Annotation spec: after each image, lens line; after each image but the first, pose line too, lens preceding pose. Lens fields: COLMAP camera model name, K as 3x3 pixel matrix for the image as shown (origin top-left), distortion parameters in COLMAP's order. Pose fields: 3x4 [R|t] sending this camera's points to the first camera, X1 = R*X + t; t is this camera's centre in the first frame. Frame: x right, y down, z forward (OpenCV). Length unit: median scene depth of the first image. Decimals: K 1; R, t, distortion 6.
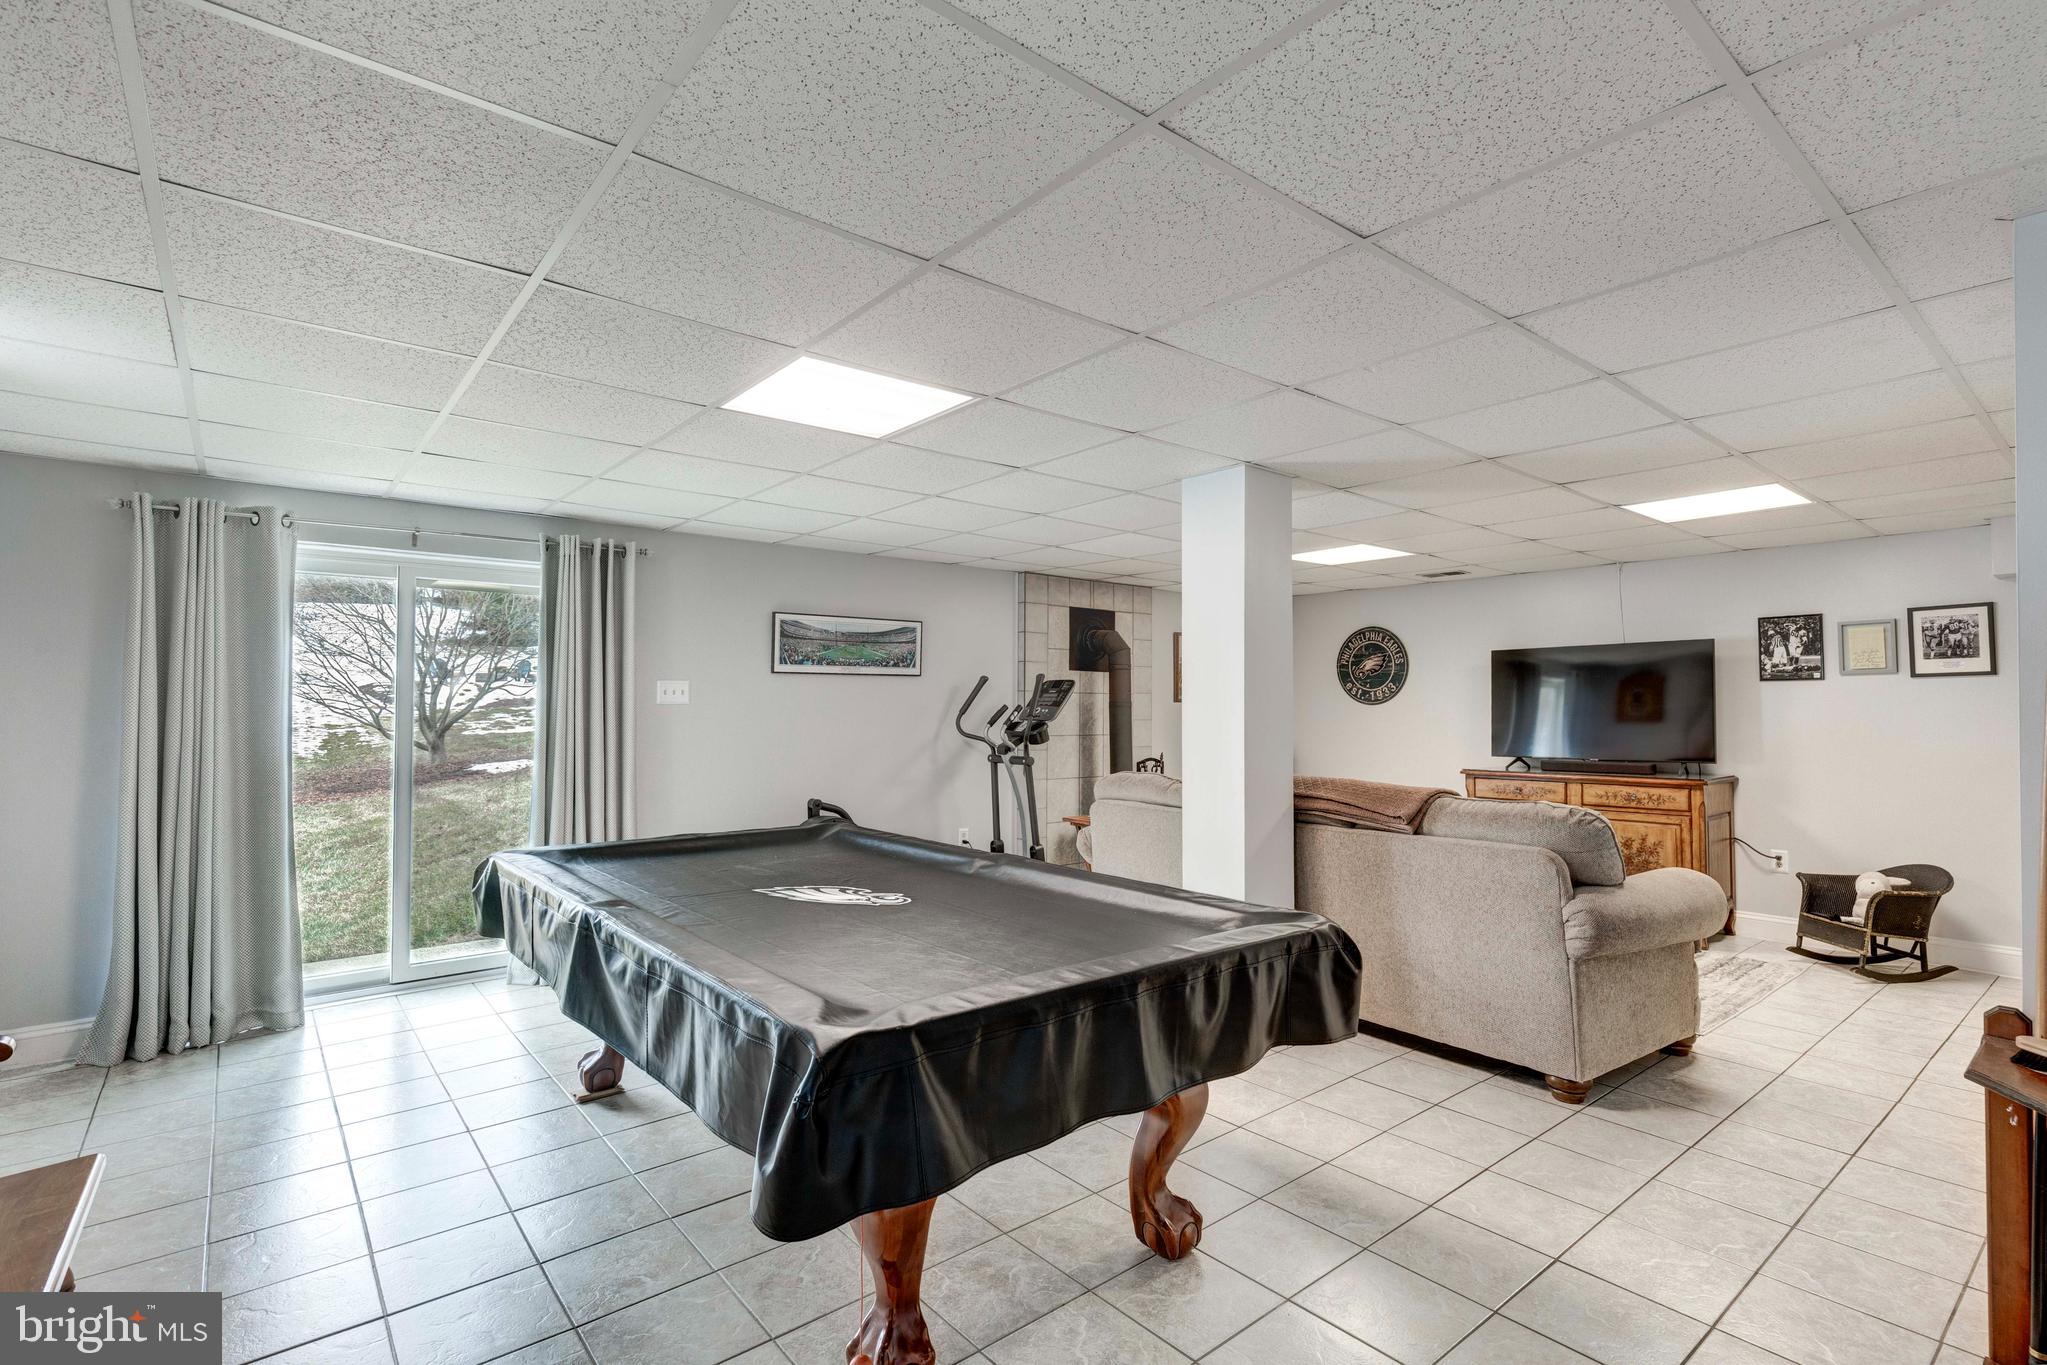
lens RADIAL K [[965.4, 0, 1023.5], [0, 965.4, 682.5], [0, 0, 1]] dist [0.001085, -0.000040]
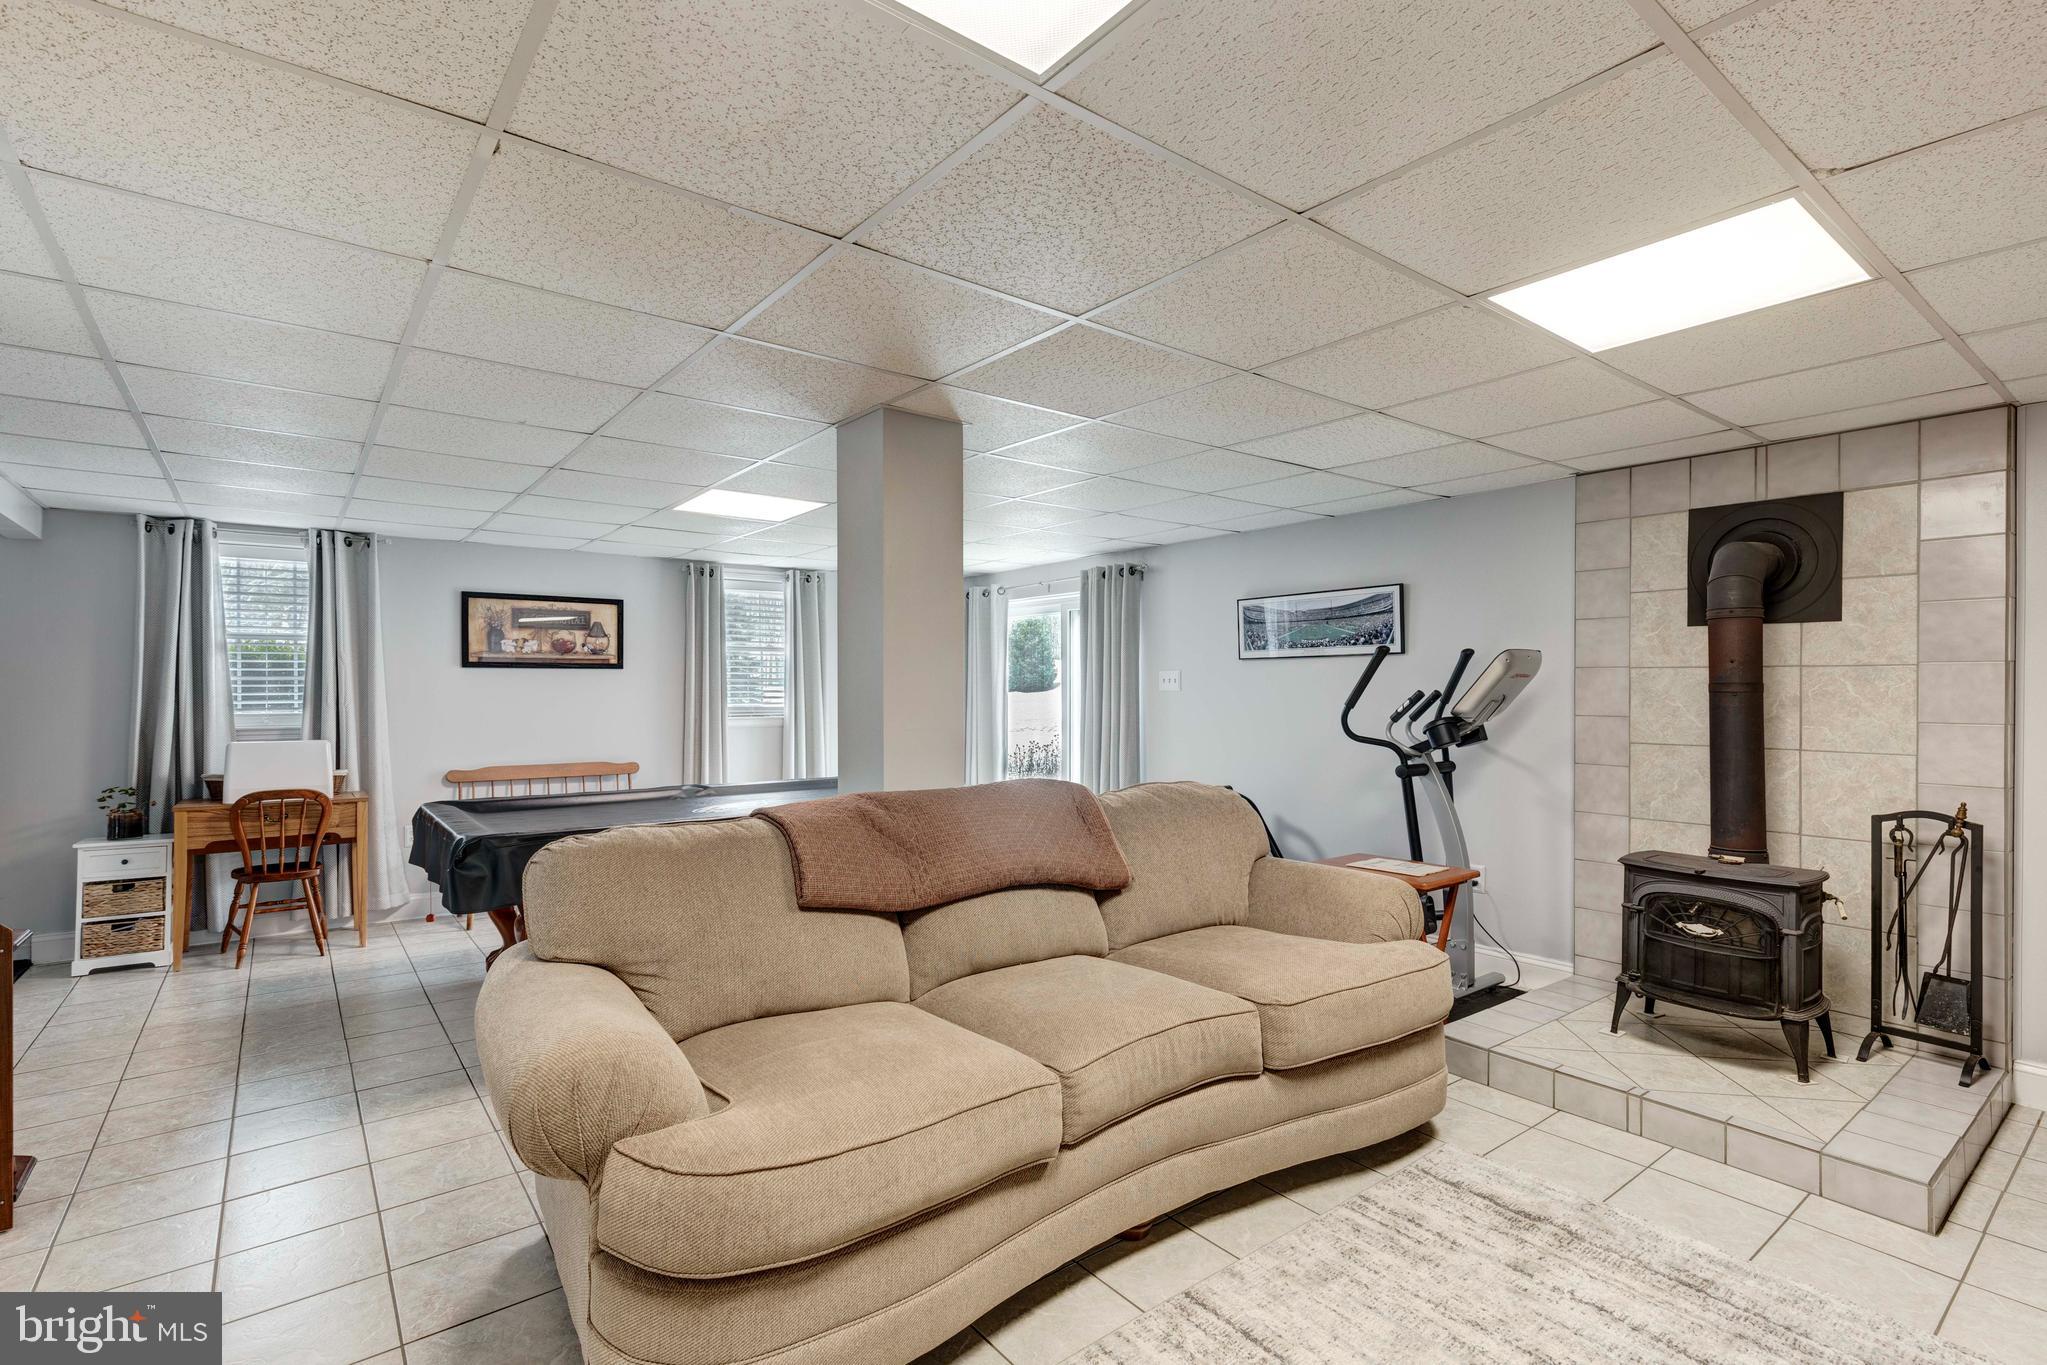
lens RADIAL K [[944.0, 0, 1027.7], [0, 944.0, 691.4], [0, 0, 1]] dist [0.007520, 0.000138]
pose [[-0.017387, 0.002915, -0.999845, 0.683503], [0.032434, 0.999471, 0.002350, 0.012722], [0.999323, -0.032388, -0.017473, 0.728545]]
